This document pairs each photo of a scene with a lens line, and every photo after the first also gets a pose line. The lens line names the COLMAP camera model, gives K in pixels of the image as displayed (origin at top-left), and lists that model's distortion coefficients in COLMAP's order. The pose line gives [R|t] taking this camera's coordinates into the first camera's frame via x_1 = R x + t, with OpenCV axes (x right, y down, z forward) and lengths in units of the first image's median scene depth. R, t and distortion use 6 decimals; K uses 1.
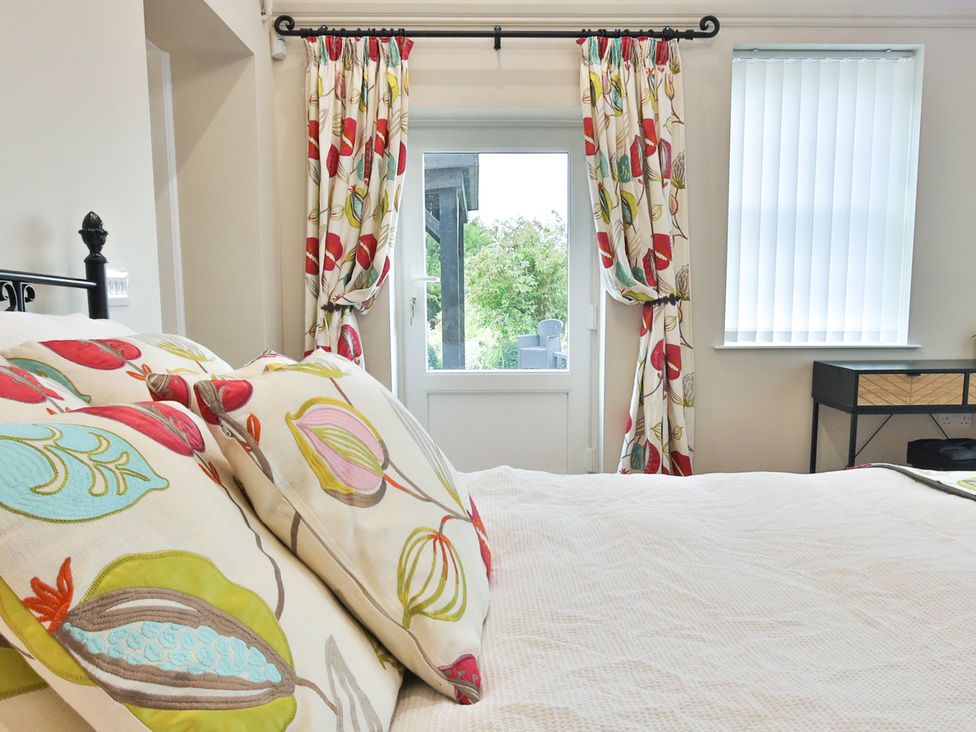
lens RADIAL K [[737.7, 0, 488.0], [0, 737.7, 366.0], [0, 0, 1]] dist [-0.008521, -0.005446]
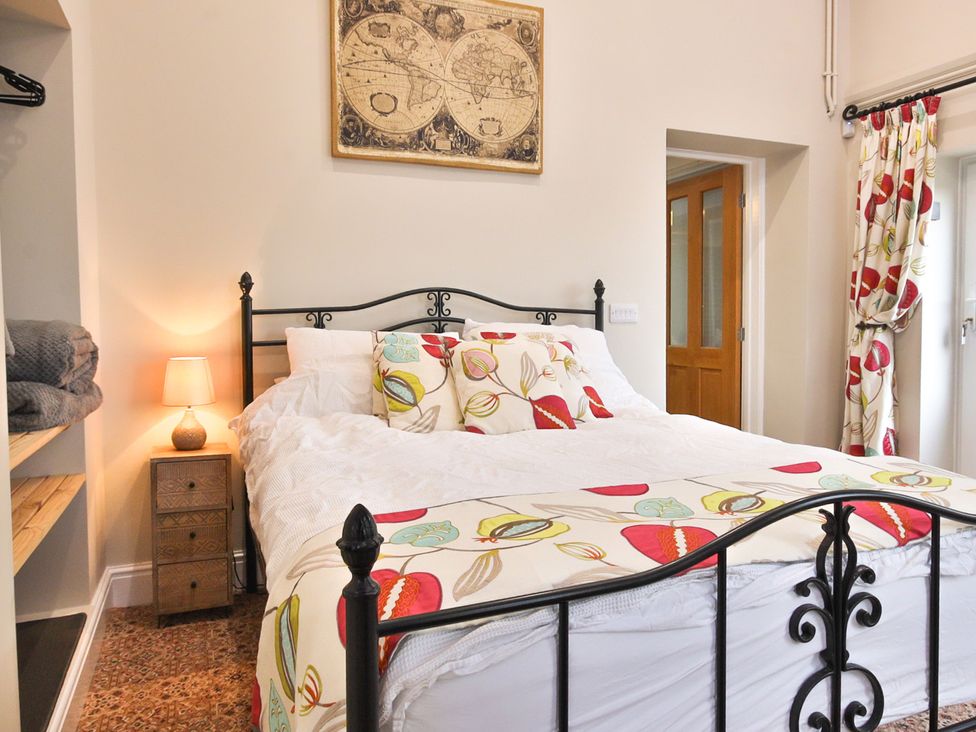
lens RADIAL K [[737.7, 0, 488.0], [0, 737.7, 366.0], [0, 0, 1]] dist [-0.008521, -0.005446]
pose [[0.320405, 0.062471, -0.945219, 0.785295], [-0.087724, 0.995492, 0.036058, -0.000553], [0.943210, 0.071365, 0.324441, -0.008680]]
